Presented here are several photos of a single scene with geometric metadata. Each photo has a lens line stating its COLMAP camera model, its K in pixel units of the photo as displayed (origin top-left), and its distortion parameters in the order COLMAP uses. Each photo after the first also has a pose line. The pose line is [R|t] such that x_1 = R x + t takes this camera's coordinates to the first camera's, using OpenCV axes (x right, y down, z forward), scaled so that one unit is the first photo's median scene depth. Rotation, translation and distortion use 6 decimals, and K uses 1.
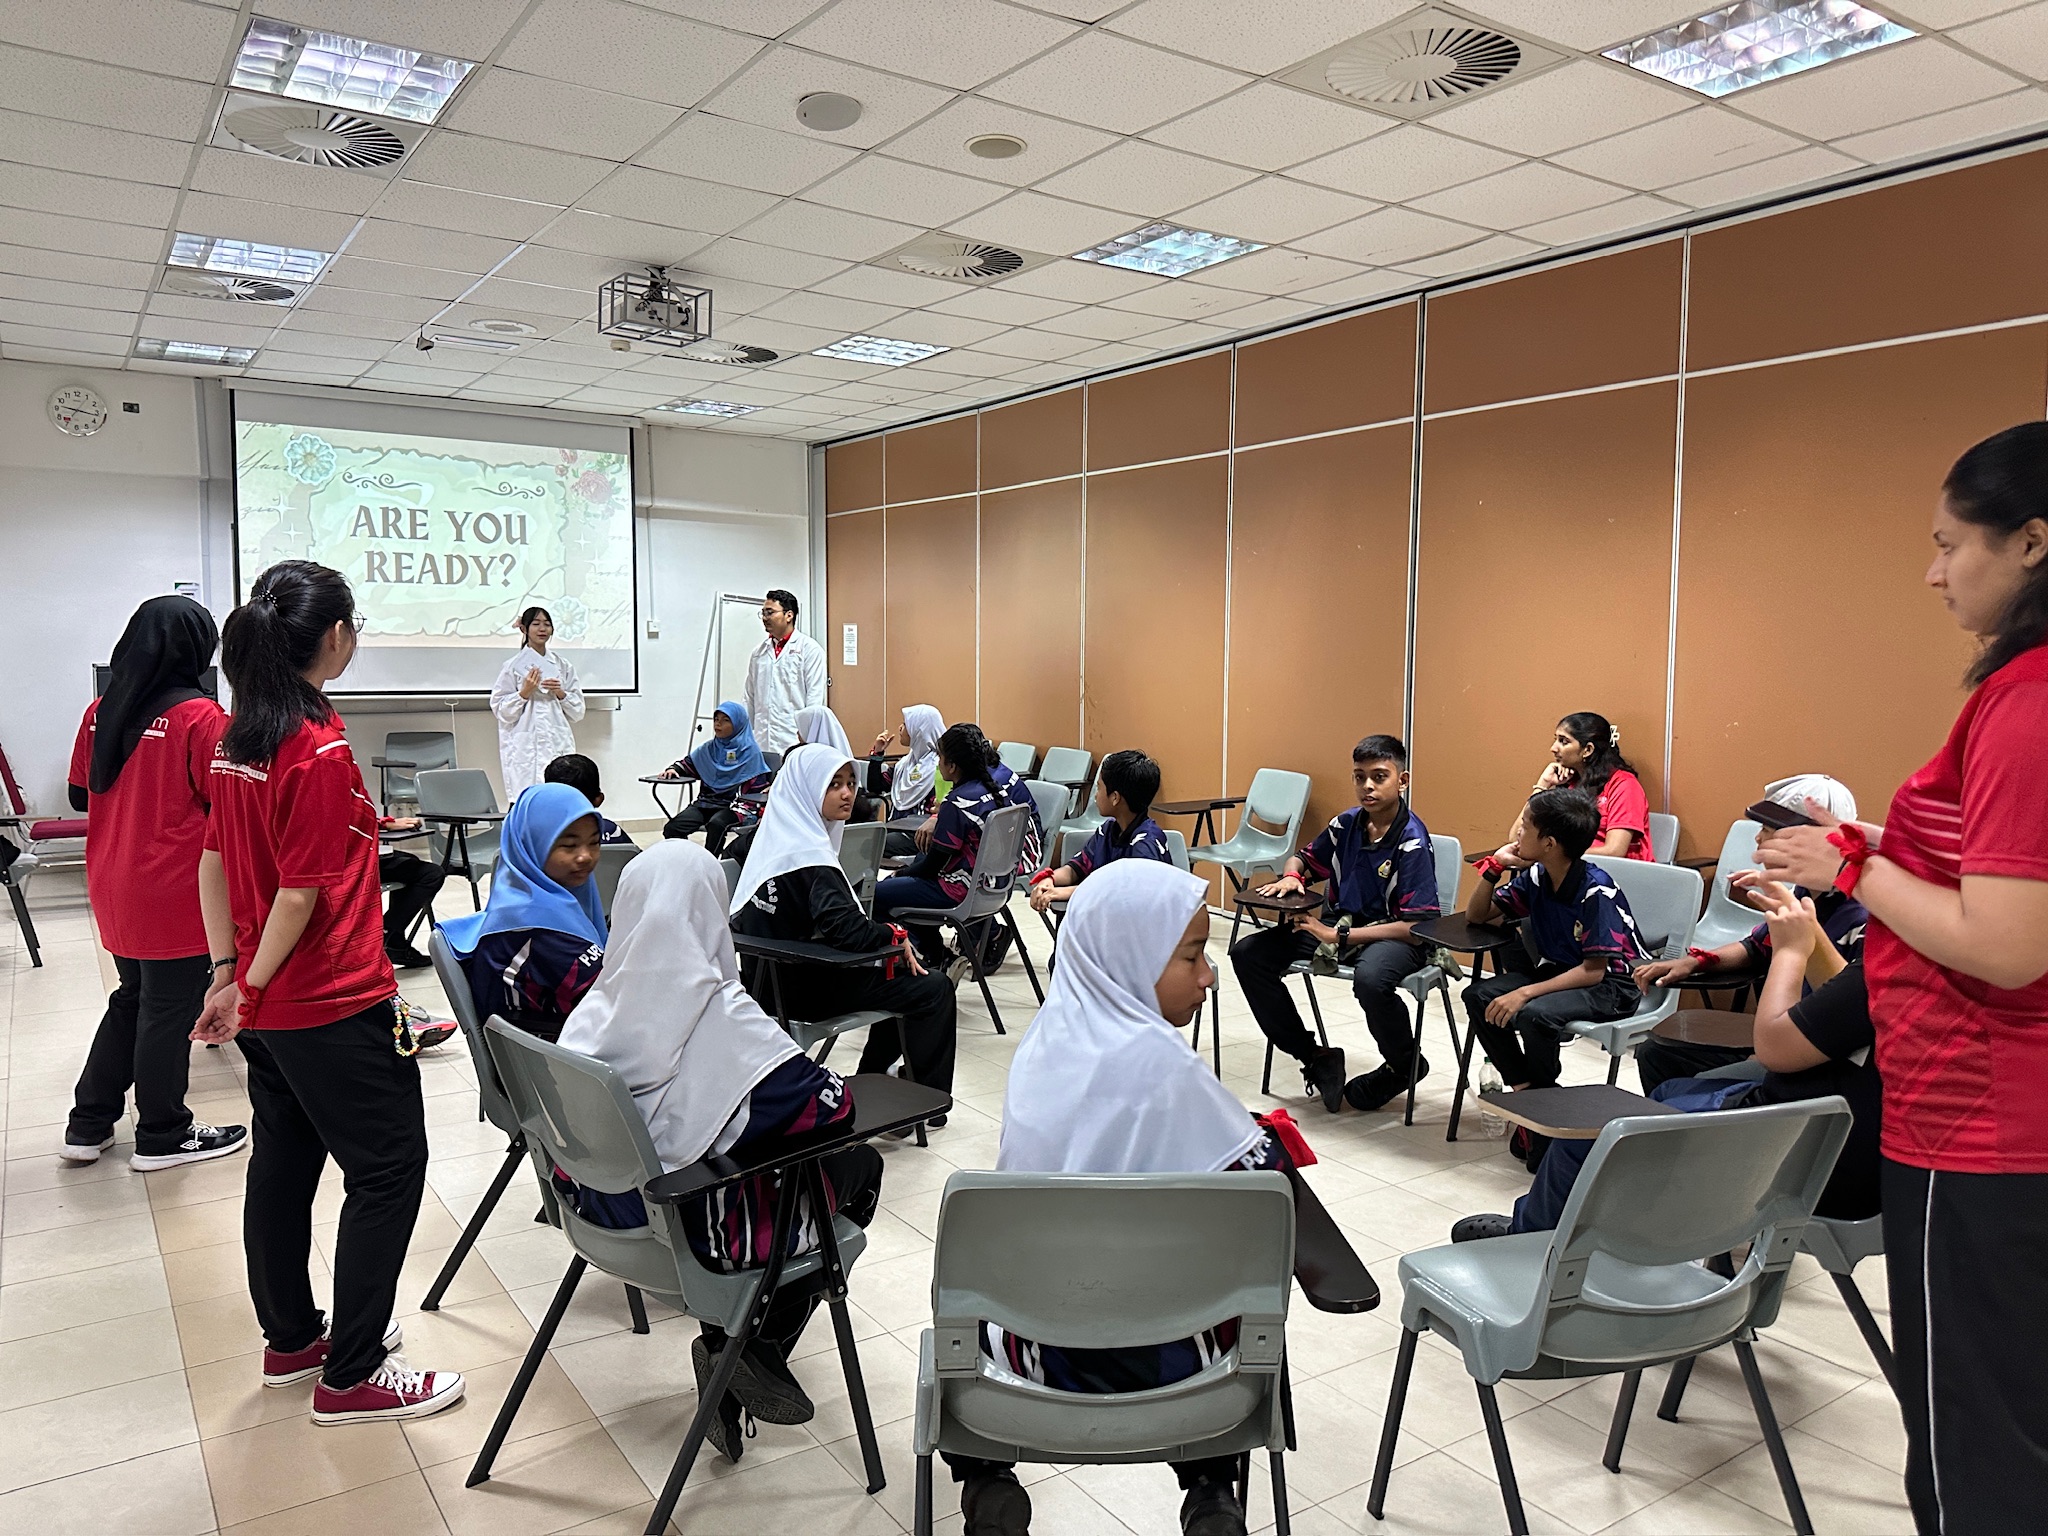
lens RADIAL K [[1449.5, 0, 1024.8], [0, 1449.5, 767.5], [0, 0, 1]] dist [-0.001424, -0.000282]
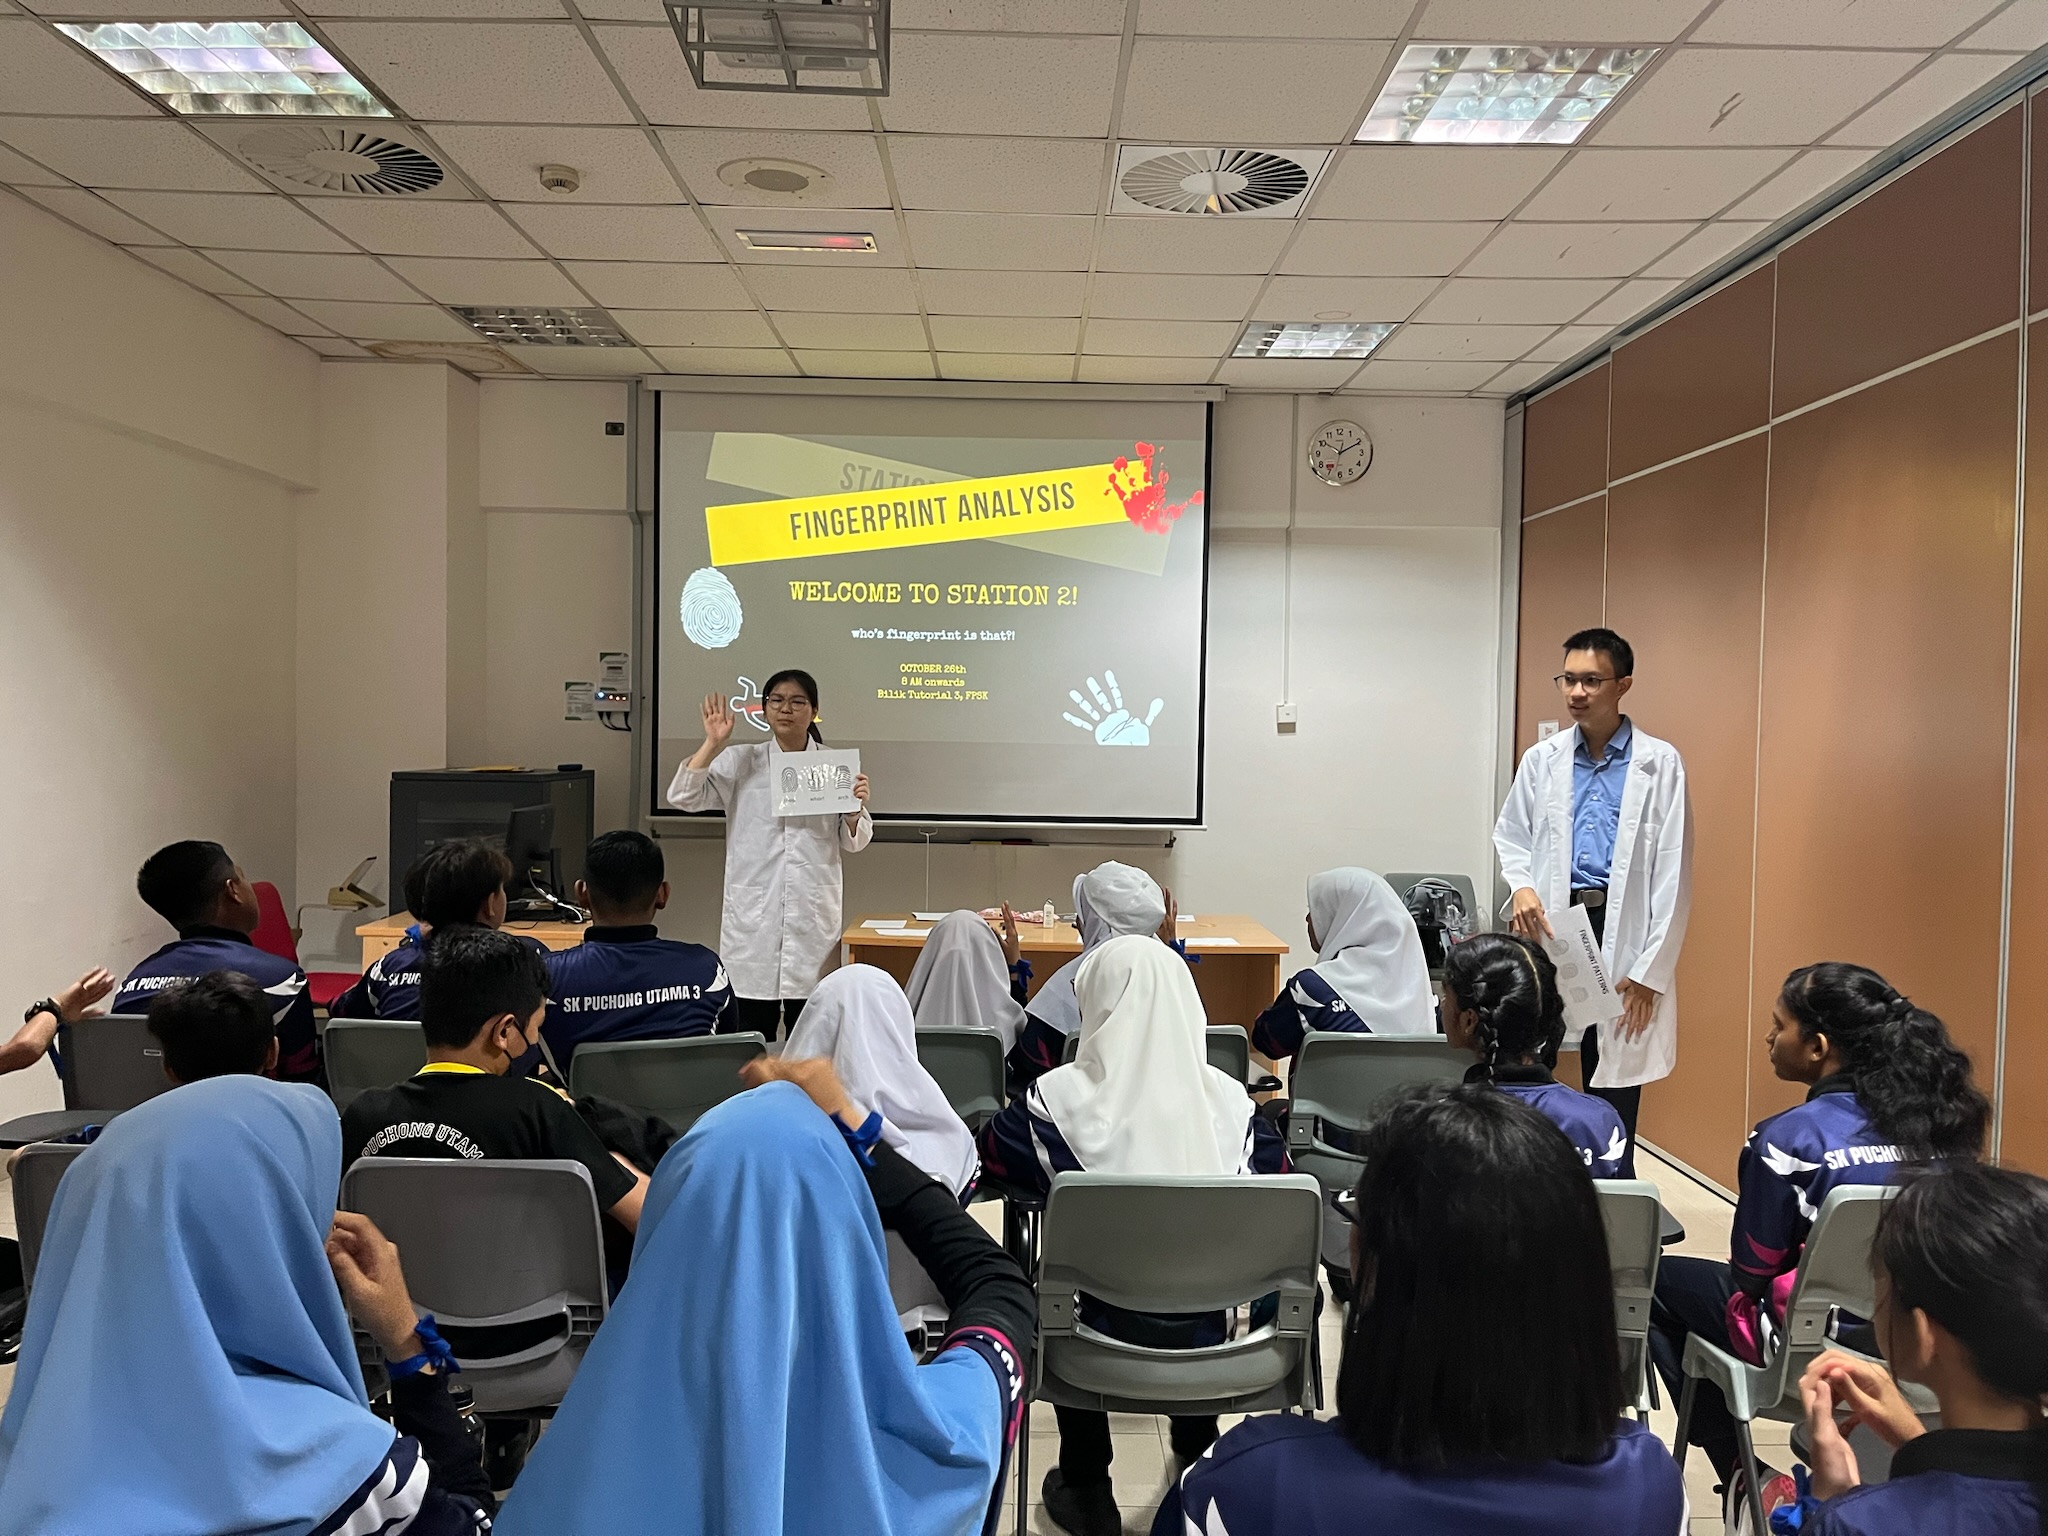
lens RADIAL K [[1539.7, 0, 1023.7], [0, 1539.7, 771.1], [0, 0, 1]] dist [0.007941, 0.000283]
pose [[0.829749, 0.032958, -0.557163, 0.037500], [-0.057995, 0.997942, -0.027338, -0.052631], [0.555116, 0.054996, 0.829953, 0.412026]]
